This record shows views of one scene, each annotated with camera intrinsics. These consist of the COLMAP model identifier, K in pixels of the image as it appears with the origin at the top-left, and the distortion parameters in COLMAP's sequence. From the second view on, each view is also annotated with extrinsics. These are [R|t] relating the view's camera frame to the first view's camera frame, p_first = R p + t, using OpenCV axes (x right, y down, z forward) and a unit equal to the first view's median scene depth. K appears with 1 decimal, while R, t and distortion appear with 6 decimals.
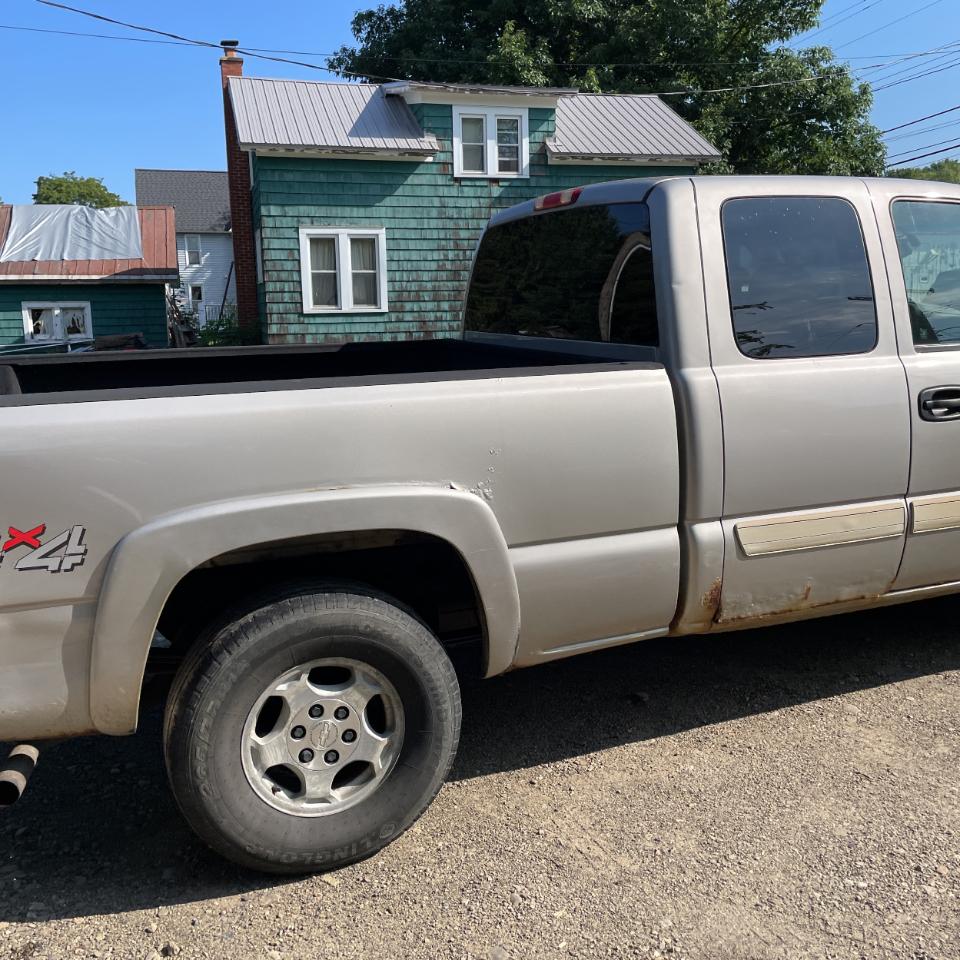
lens RADIAL K [[961.0, 0, 471.0], [0, 961.0, 466.1], [0, 0, 1]] dist [0.032137, 0.000000]
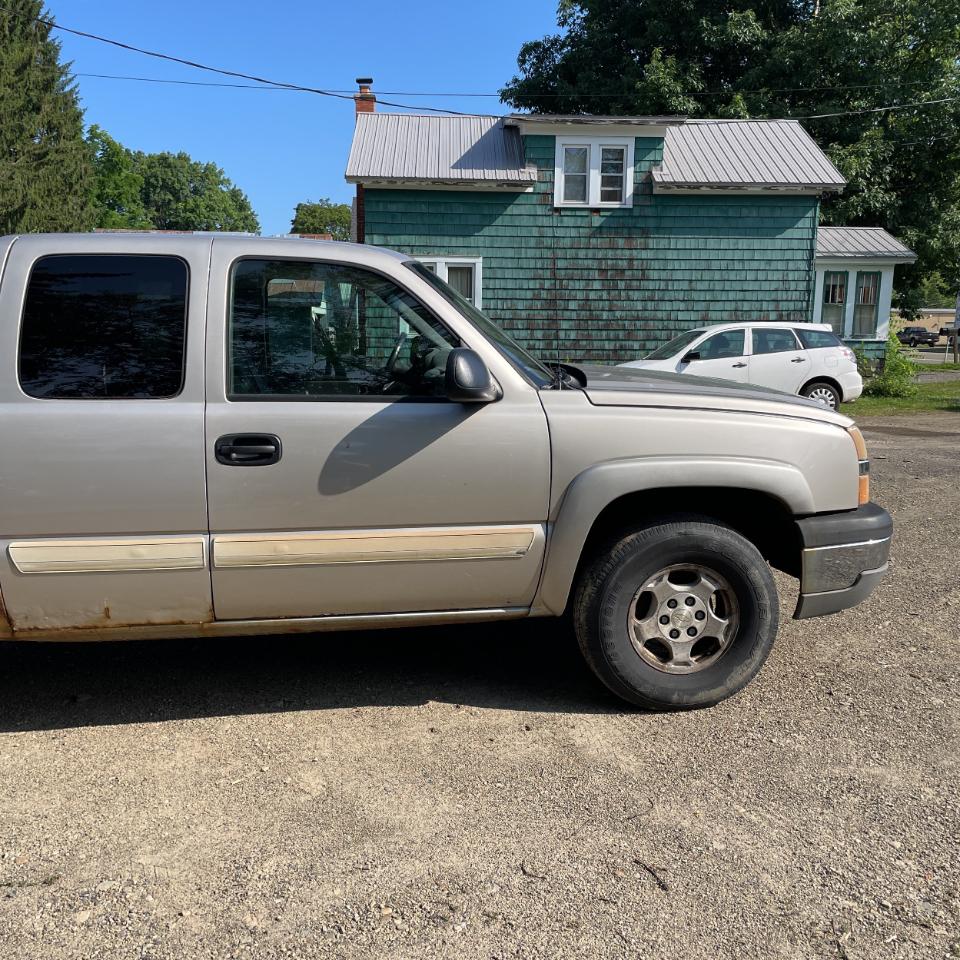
lens RADIAL K [[961.0, 0, 475.5], [0, 961.0, 487.3], [0, 0, 1]] dist [0.032137, 0.000000]
pose [[0.971111, 0.066599, -0.229147, 0.151025], [-0.067279, 0.997722, 0.004851, -0.006828], [0.228948, 0.010706, 0.973380, 0.002693]]
